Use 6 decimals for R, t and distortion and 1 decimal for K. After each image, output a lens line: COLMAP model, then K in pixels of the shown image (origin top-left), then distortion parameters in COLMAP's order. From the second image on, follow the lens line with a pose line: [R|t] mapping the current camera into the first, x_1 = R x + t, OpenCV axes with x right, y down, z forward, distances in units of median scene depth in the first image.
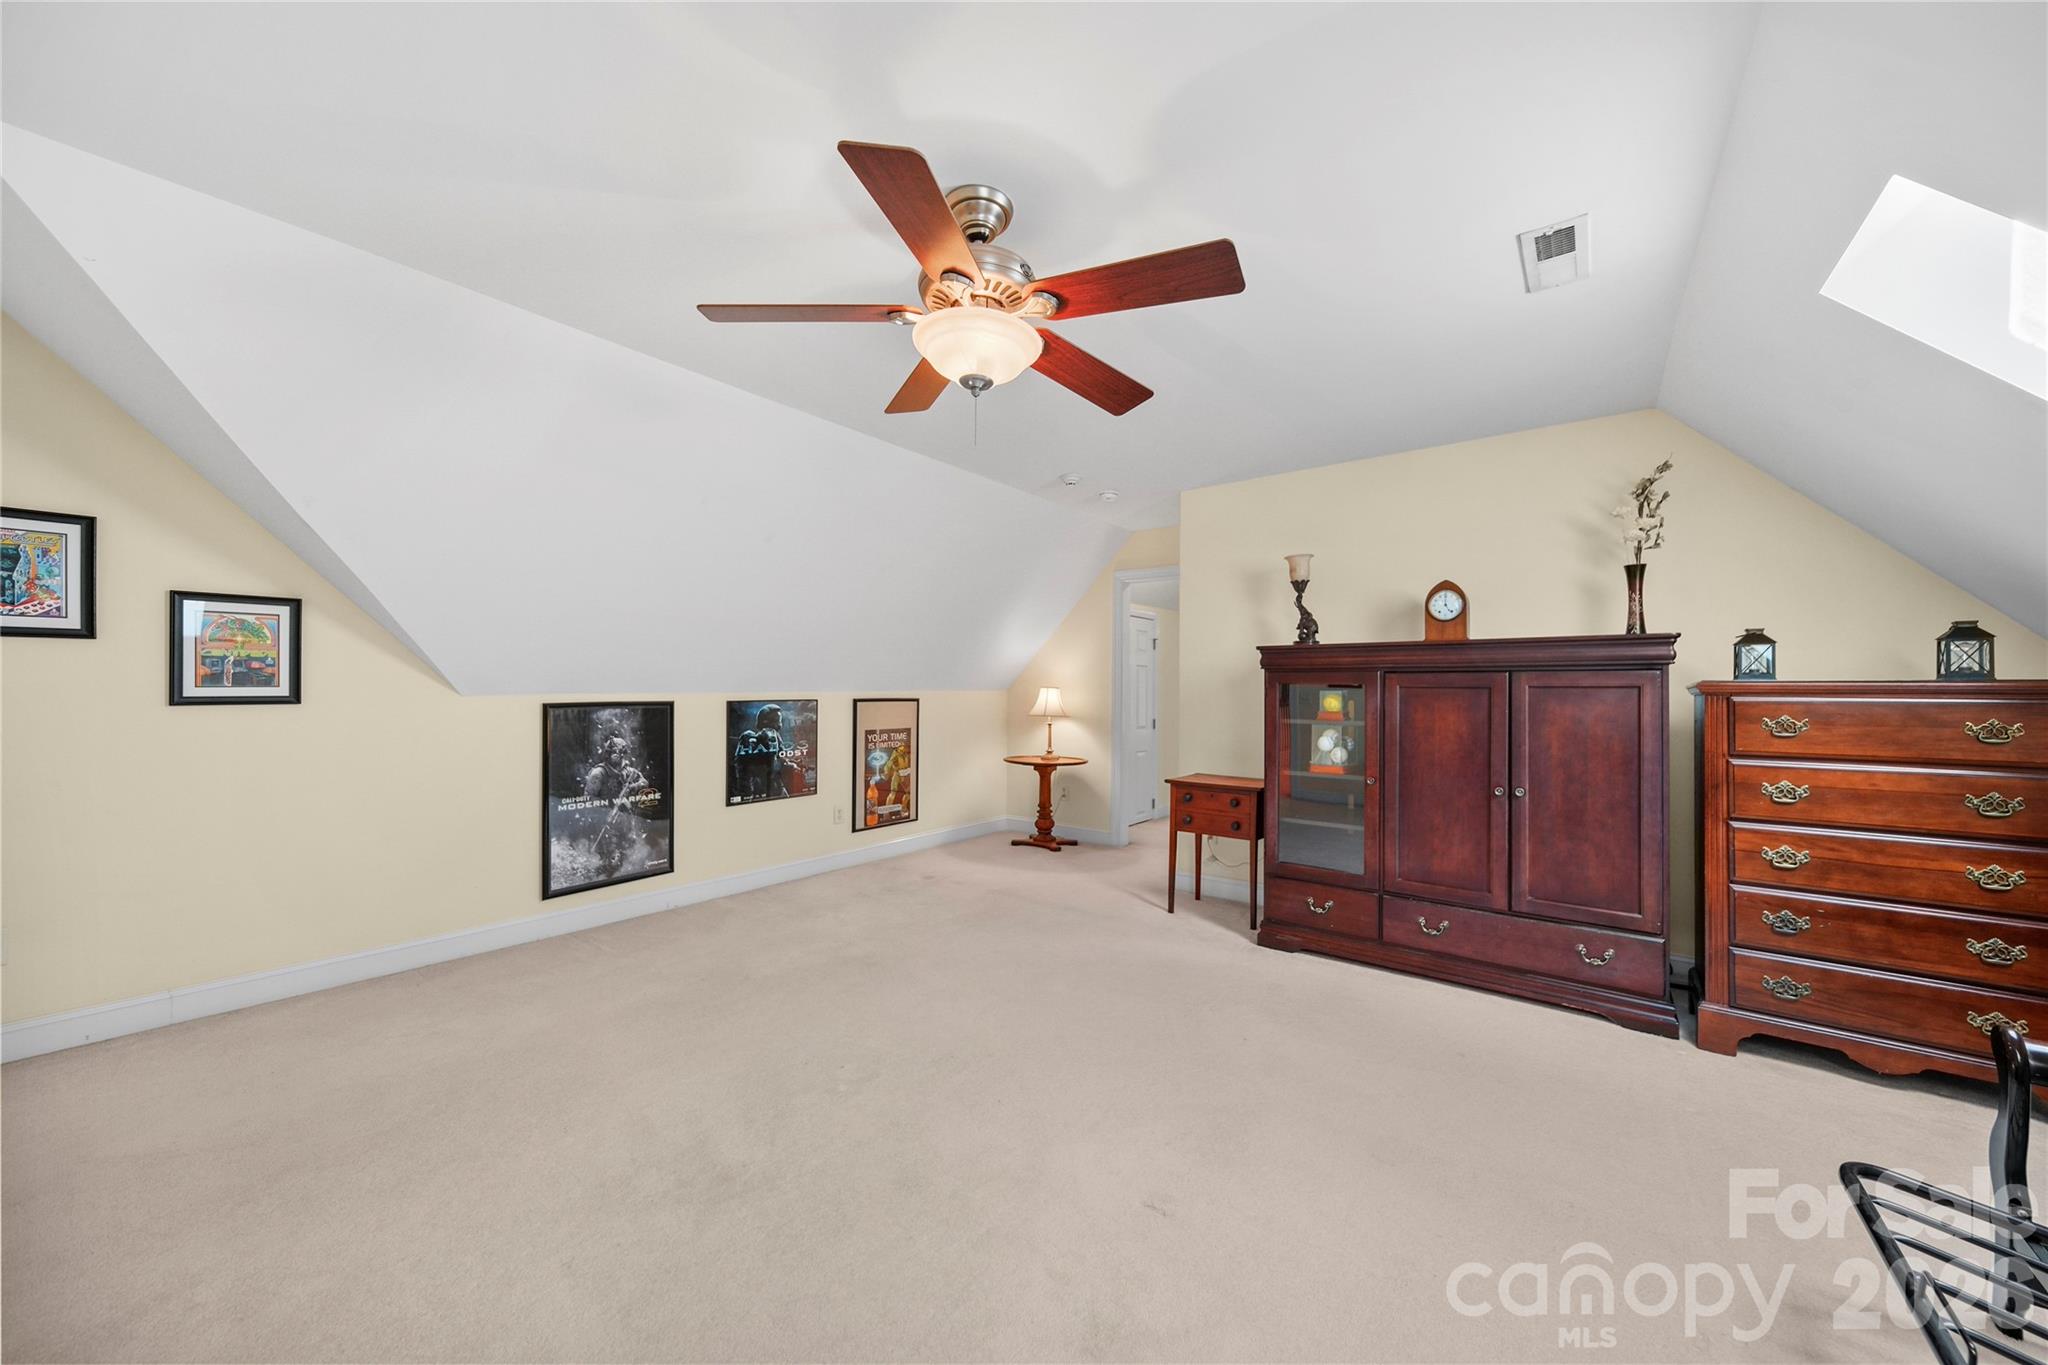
lens RADIAL K [[735.4, 0, 1034.9], [0, 735.4, 684.6], [0, 0, 1]] dist [-0.000406, -0.000272]
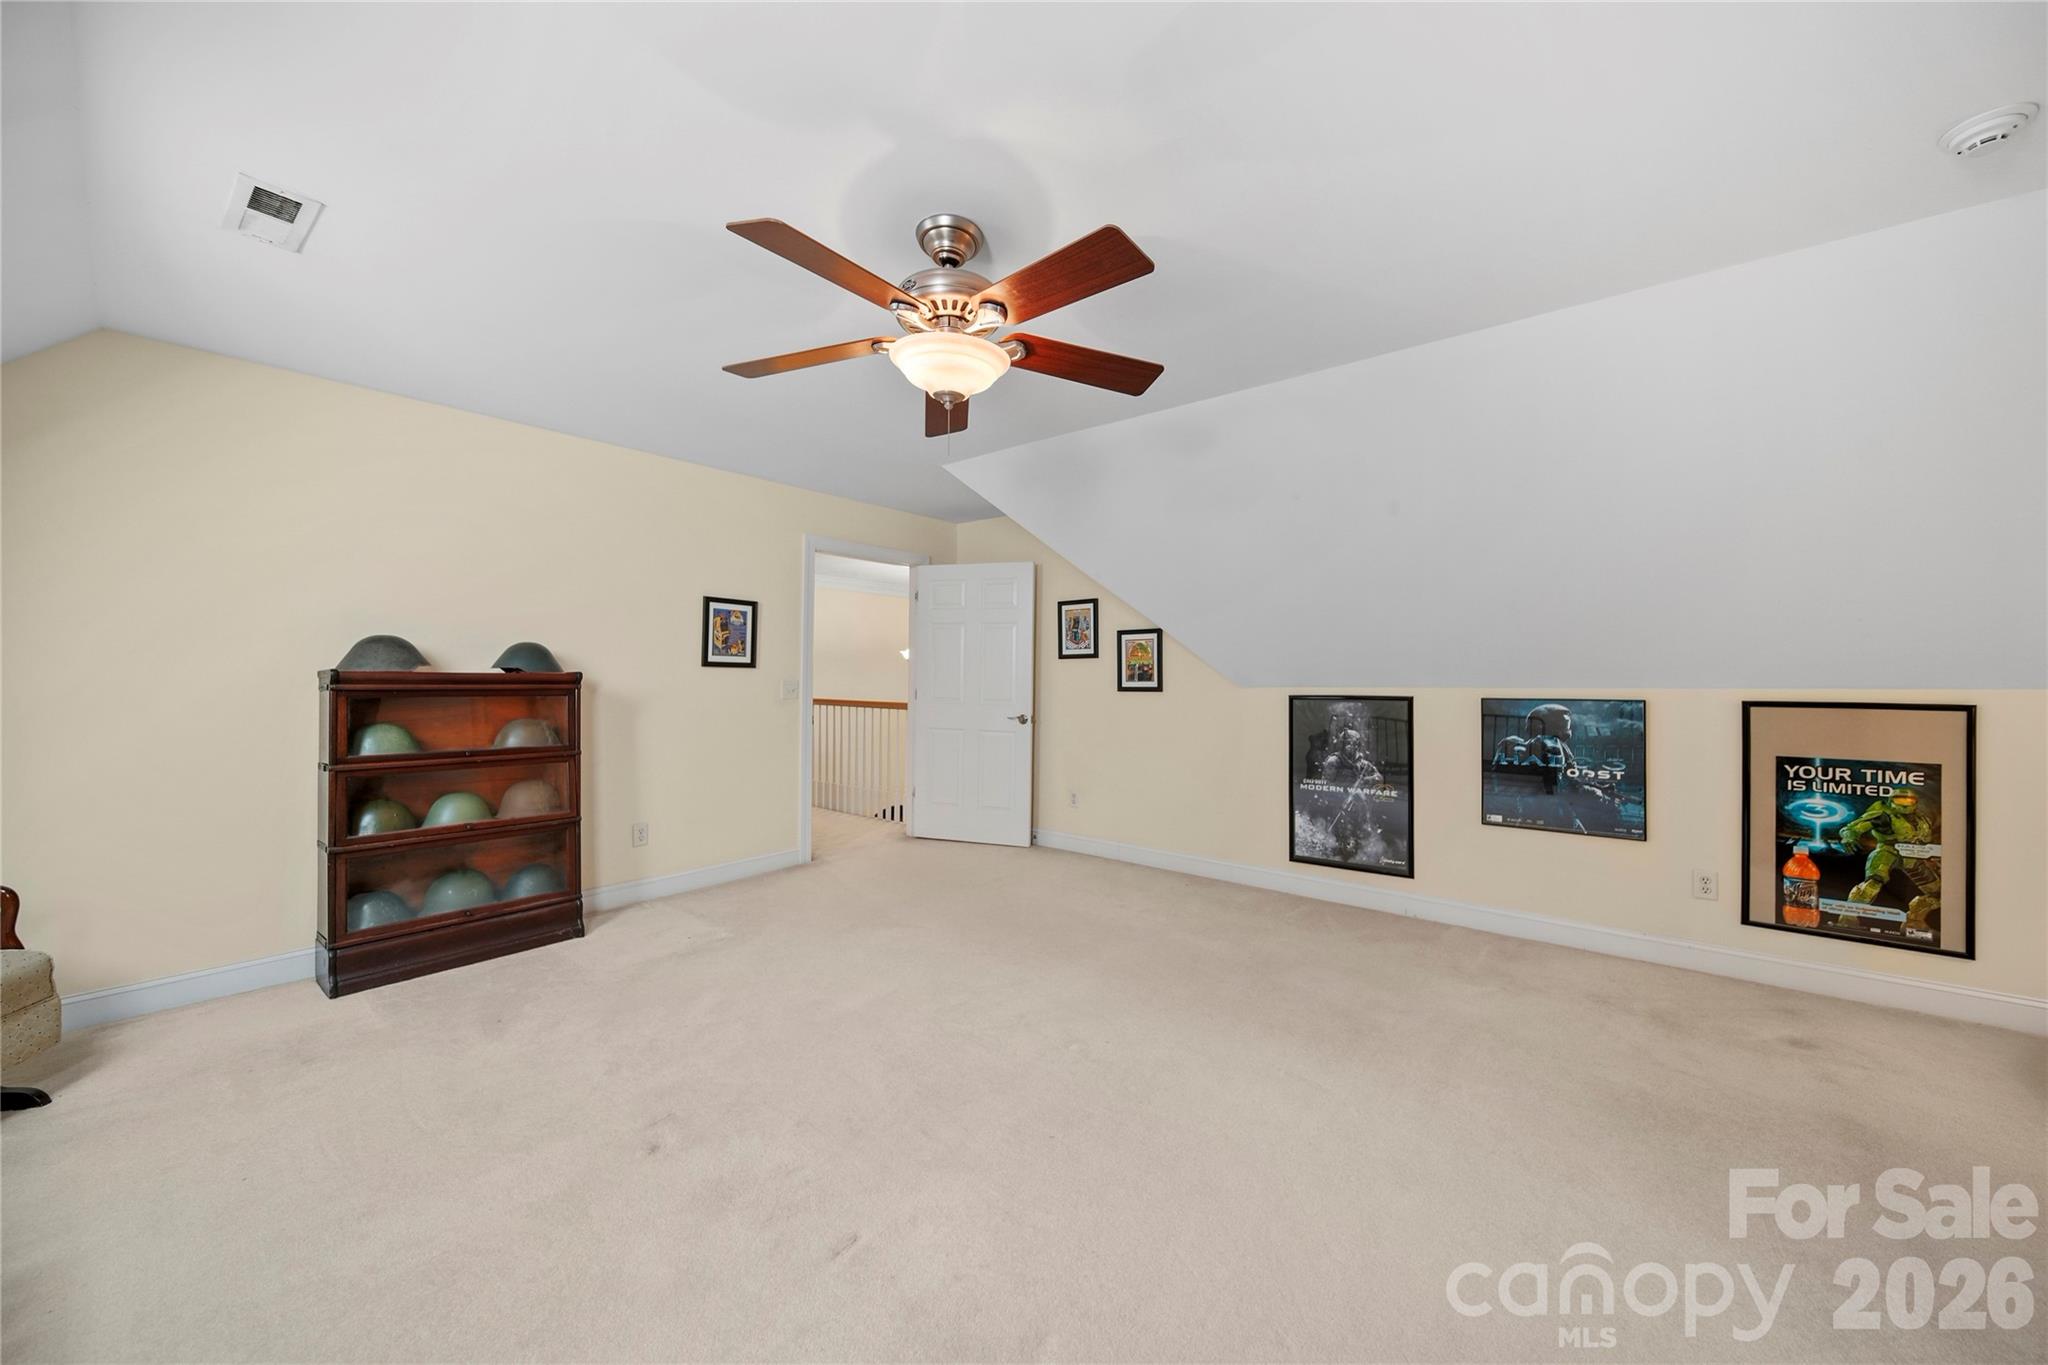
lens RADIAL K [[735.4, 0, 1034.9], [0, 735.4, 684.6], [0, 0, 1]] dist [-0.000406, -0.000272]
pose [[-0.039668, 0.000886, -0.999213, 0.465564], [0.001221, 0.999999, 0.000839, 0.005739], [0.999212, -0.001187, -0.039669, 0.554358]]
